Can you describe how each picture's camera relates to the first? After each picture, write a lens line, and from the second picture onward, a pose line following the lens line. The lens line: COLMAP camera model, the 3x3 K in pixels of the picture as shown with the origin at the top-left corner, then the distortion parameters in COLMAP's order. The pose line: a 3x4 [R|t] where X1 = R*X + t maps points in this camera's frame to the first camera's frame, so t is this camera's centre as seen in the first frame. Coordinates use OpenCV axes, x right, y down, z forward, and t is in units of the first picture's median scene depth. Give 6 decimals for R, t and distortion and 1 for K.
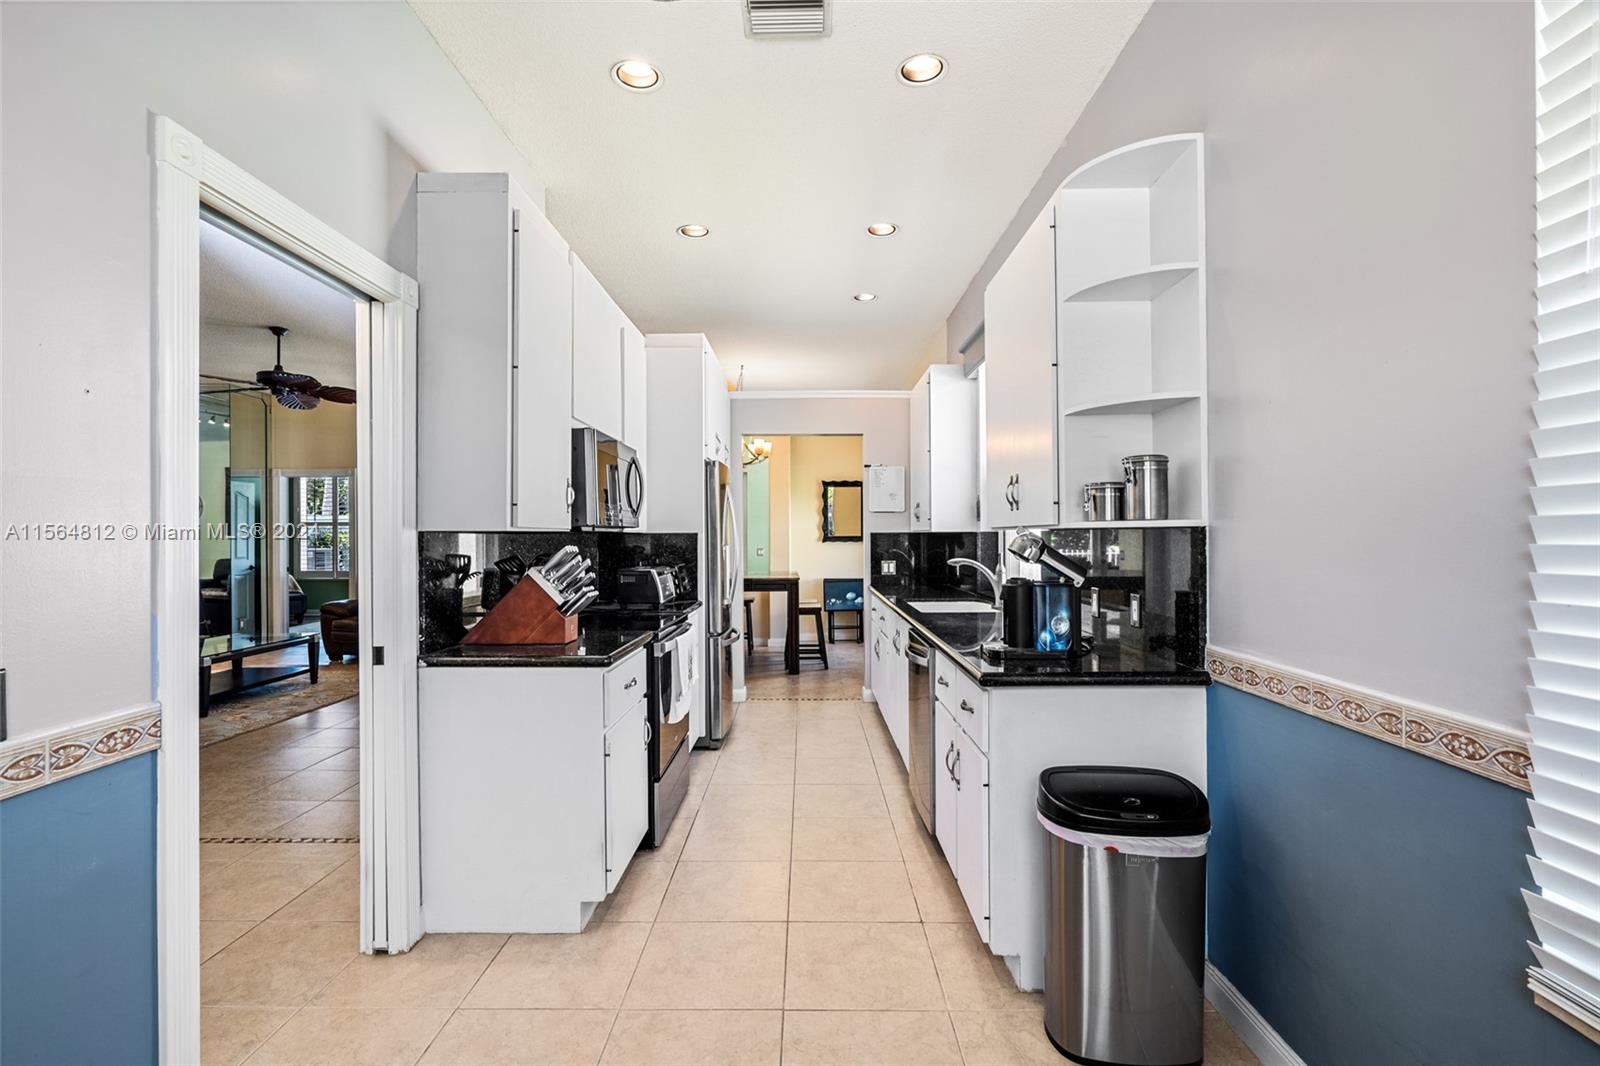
lens RADIAL K [[723.1, 0, 800.0], [0, 723.1, 533.0], [0, 0, 1]] dist [0.000918, 0.000212]
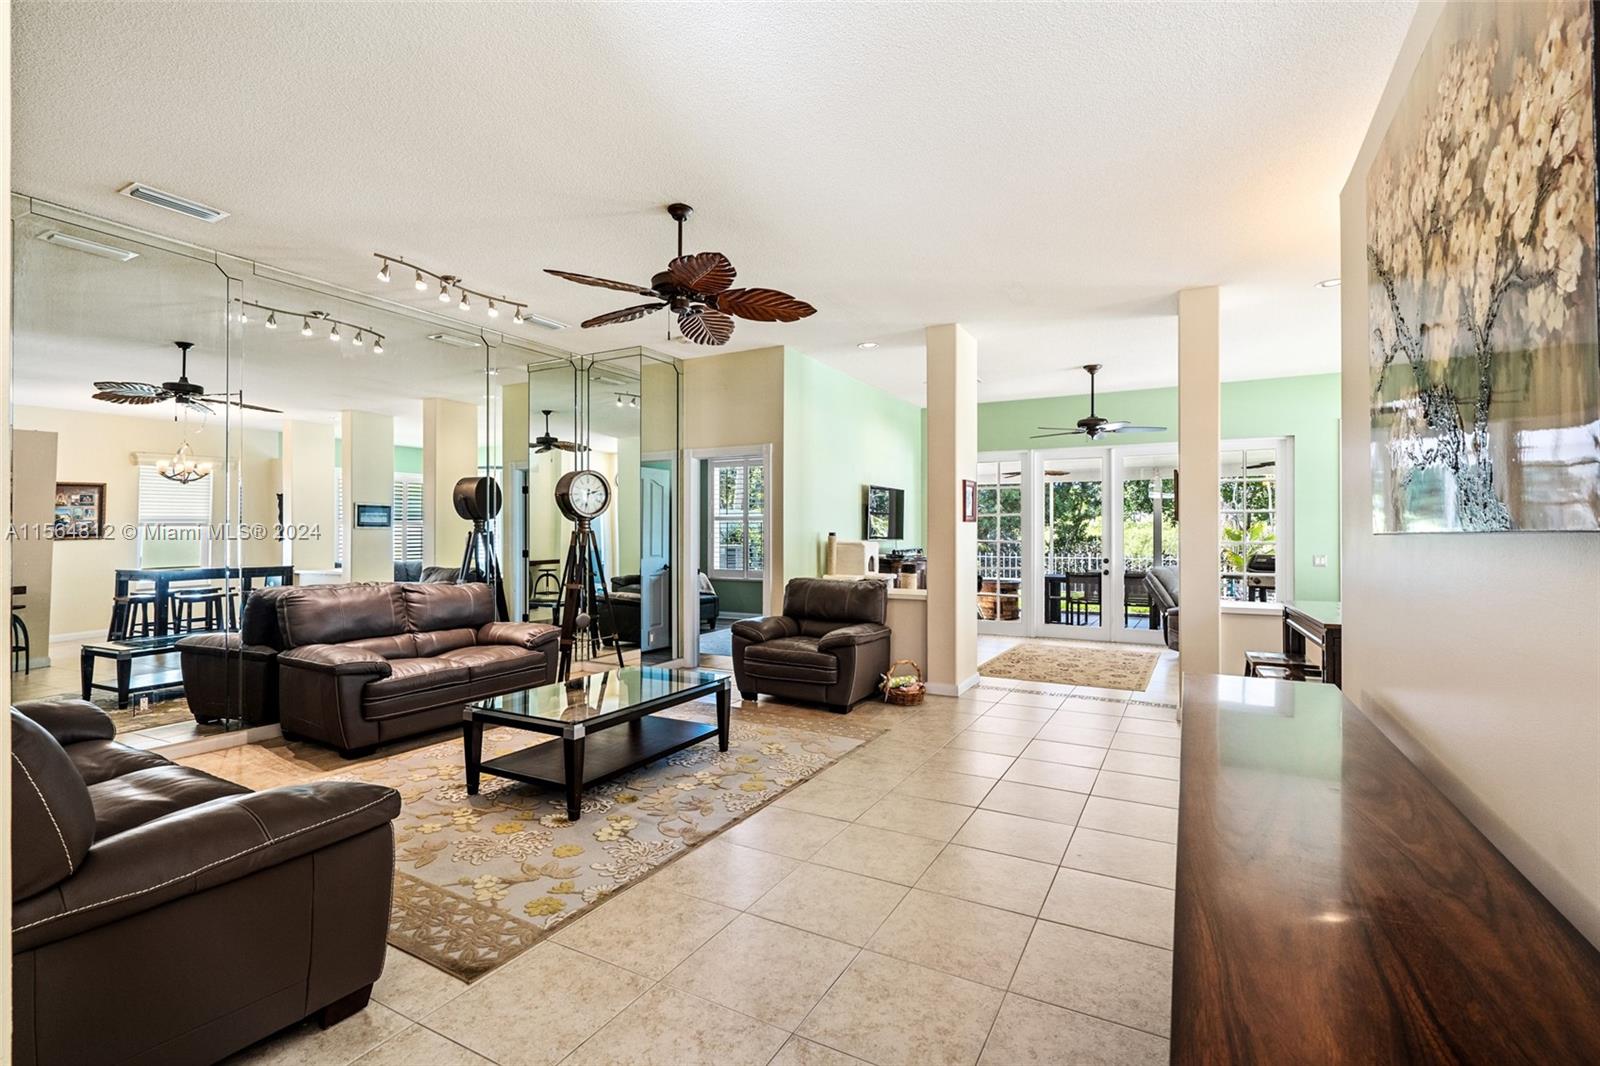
lens RADIAL K [[723.1, 0, 800.0], [0, 723.1, 533.0], [0, 0, 1]] dist [0.000918, 0.000212]
pose [[0.881978, 0.005380, -0.471260, -0.206551], [-0.004316, 0.999985, 0.003339, 0.003160], [0.471271, -0.000911, 0.881988, 0.310087]]
